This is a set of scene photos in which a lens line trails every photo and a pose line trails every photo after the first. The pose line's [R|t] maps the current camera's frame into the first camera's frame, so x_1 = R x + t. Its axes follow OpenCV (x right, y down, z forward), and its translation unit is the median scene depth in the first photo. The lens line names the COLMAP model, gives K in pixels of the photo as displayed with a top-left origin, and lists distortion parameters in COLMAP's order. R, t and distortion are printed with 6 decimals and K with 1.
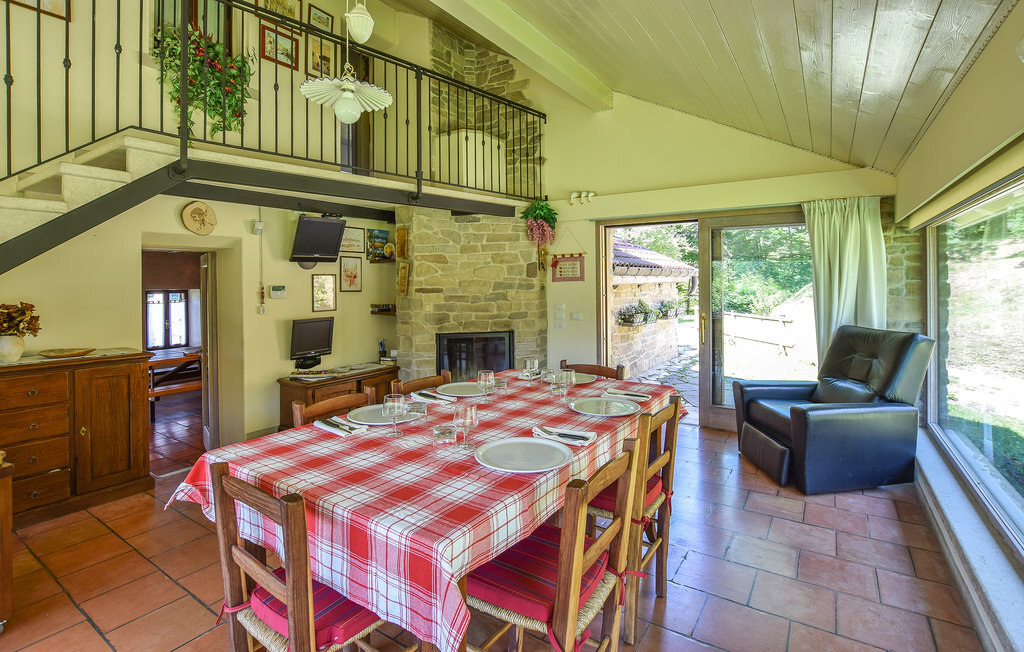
lens RADIAL K [[484.6, 0, 512.4], [0, 484.6, 291.2], [0, 0, 1]] dist [-0.025336, 0.000092]
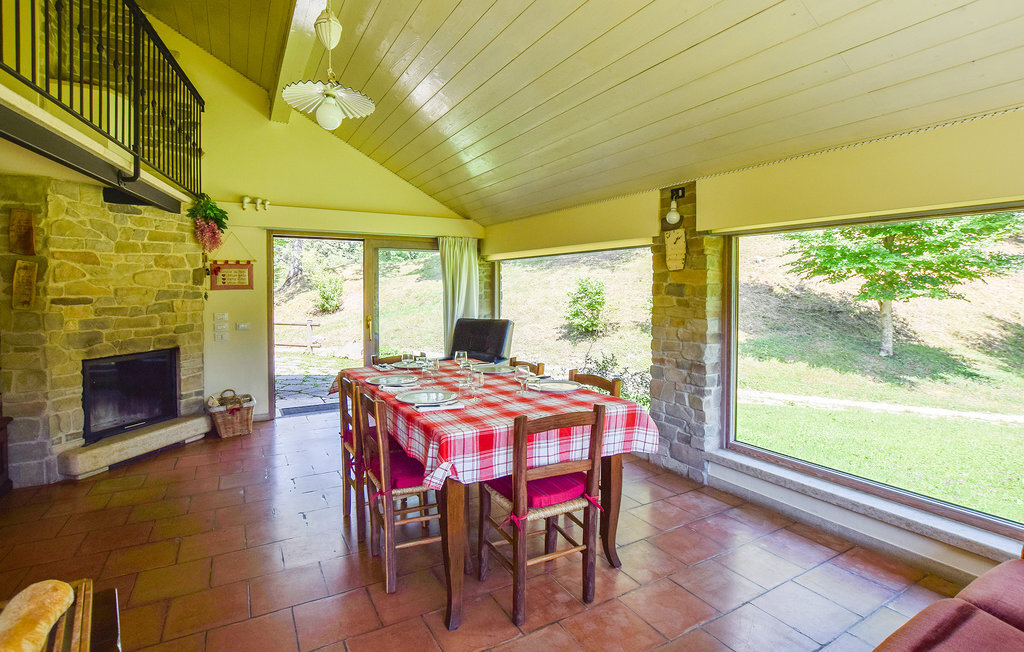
lens RADIAL K [[494.9, 0, 508.8], [0, 494.9, 322.2], [0, 0, 1]] dist [-0.001699, 0.000080]
pose [[0.456899, -0.053756, 0.887893, -0.515225], [0.017419, 0.998522, 0.051490, 0.002942], [-0.889348, -0.008060, 0.457160, 0.083039]]
